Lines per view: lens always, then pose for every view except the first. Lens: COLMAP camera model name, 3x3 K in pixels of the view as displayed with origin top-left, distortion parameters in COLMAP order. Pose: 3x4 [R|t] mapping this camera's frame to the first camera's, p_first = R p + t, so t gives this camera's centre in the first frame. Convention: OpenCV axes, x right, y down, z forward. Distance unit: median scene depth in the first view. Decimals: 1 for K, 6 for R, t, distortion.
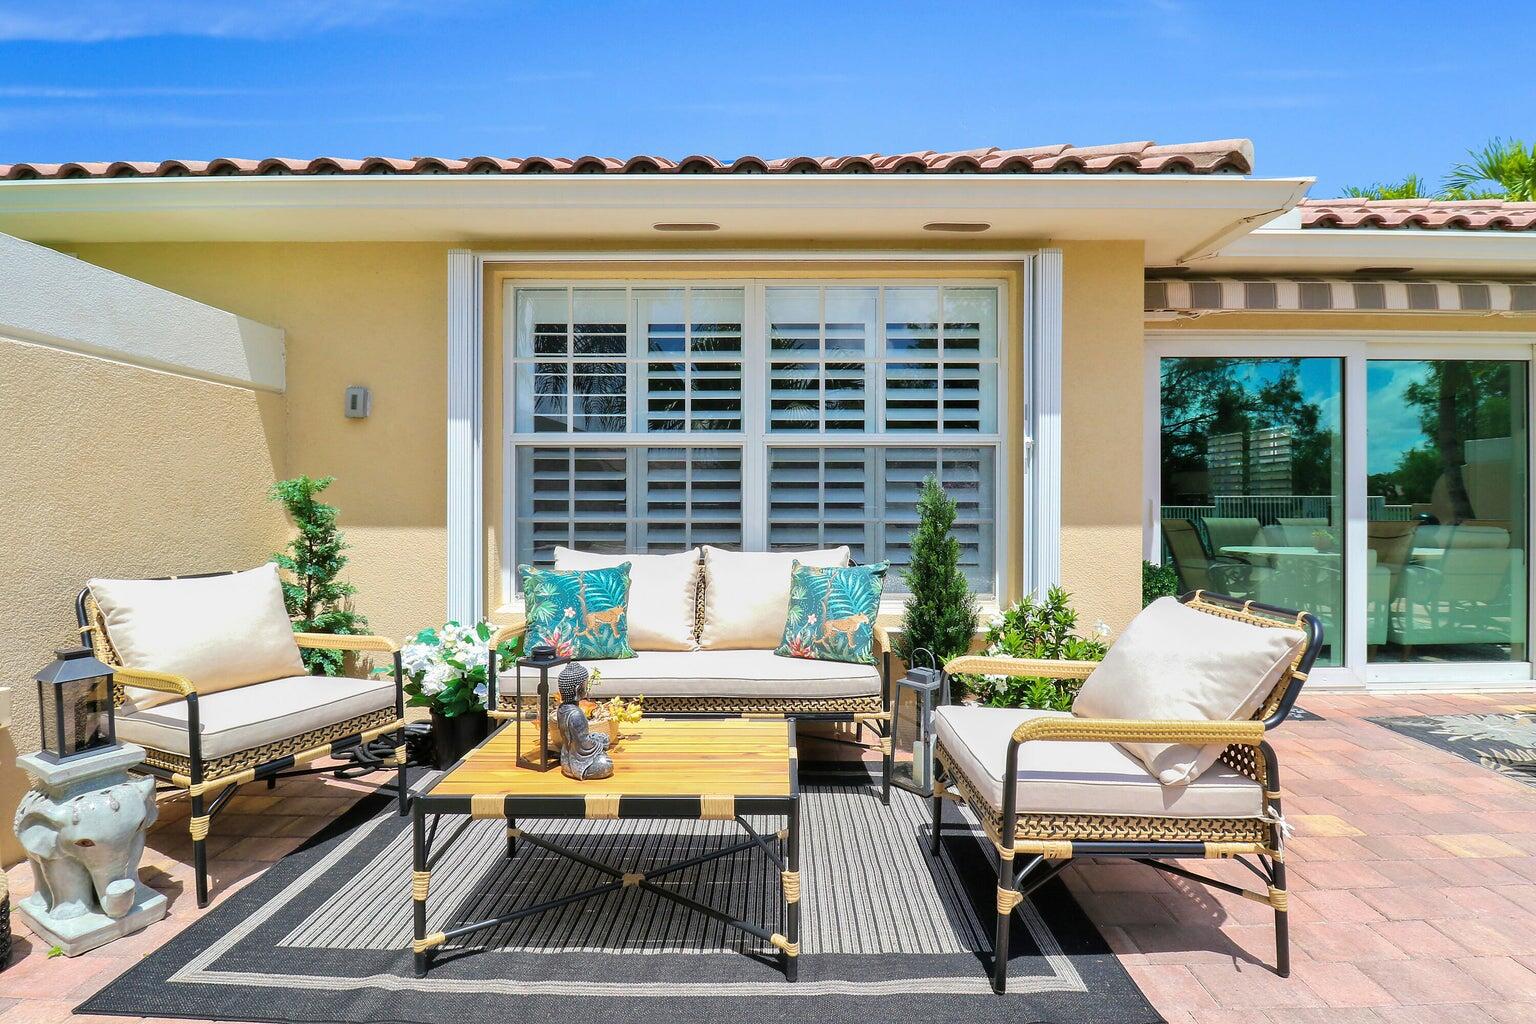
lens RADIAL K [[734.5, 0, 775.5], [0, 734.5, 520.9], [0, 0, 1]] dist [-0.000858, -0.016444]
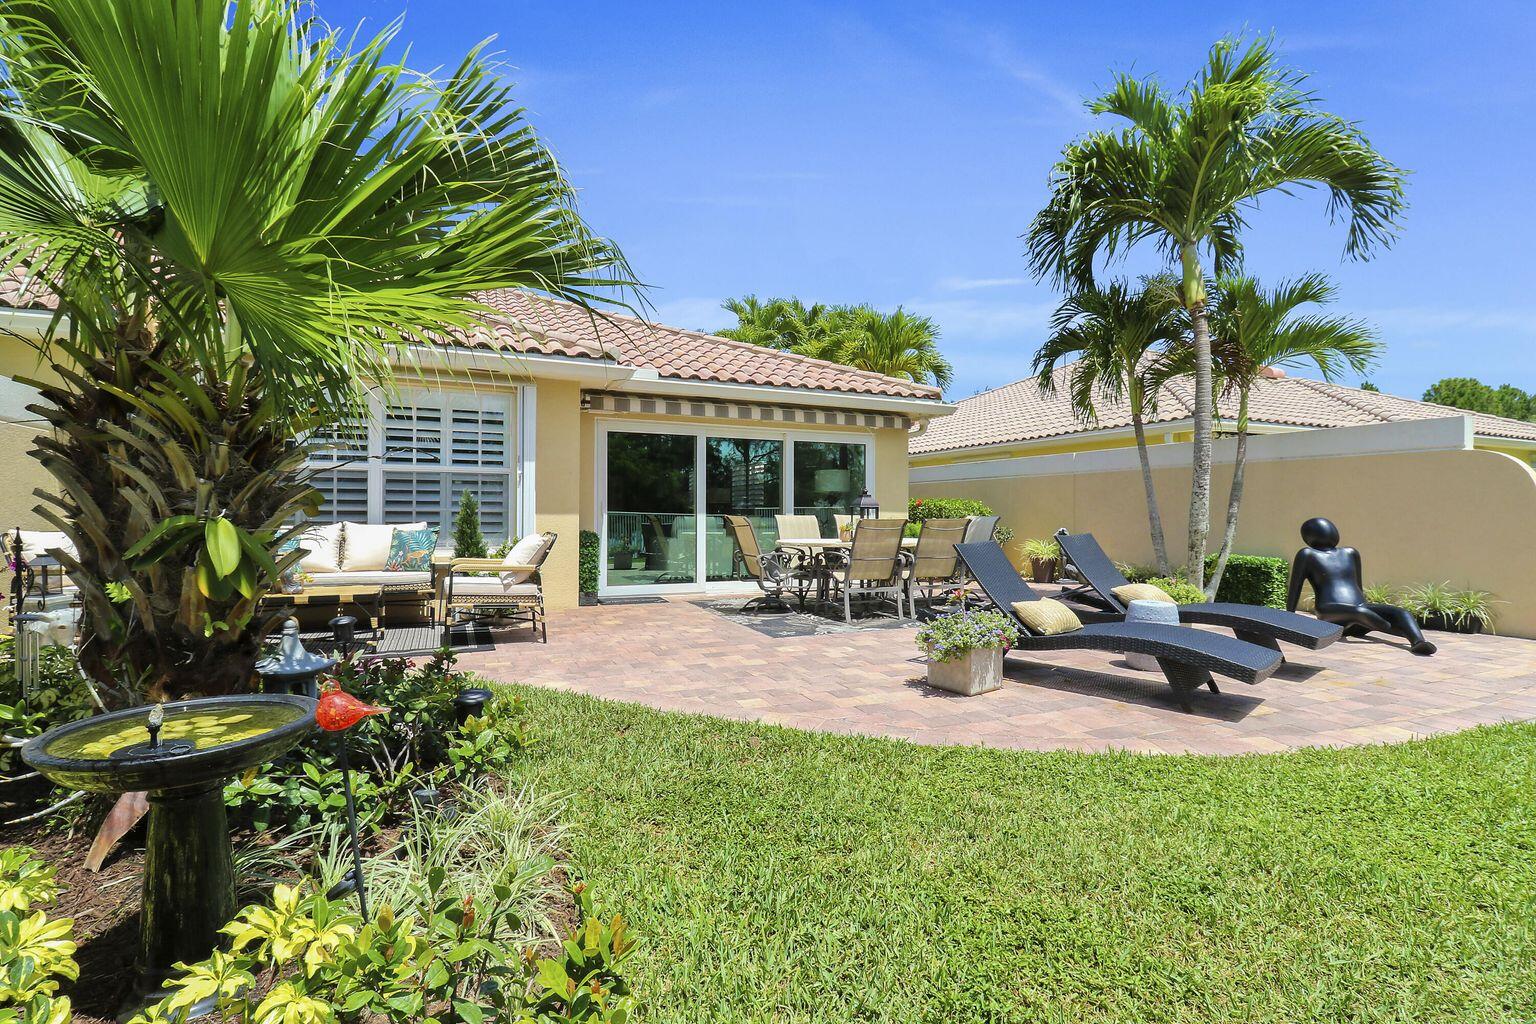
lens RADIAL K [[704.1, 0, 768.0], [0, 704.1, 512.0], [0, 0, 1]] dist [-0.000731, -0.011344]
pose [[0.905723, 0.005811, 0.423830, 0.121933], [0.003831, 0.999753, -0.021894, 0.050041], [-0.423852, 0.021453, 0.905477, -1.092126]]
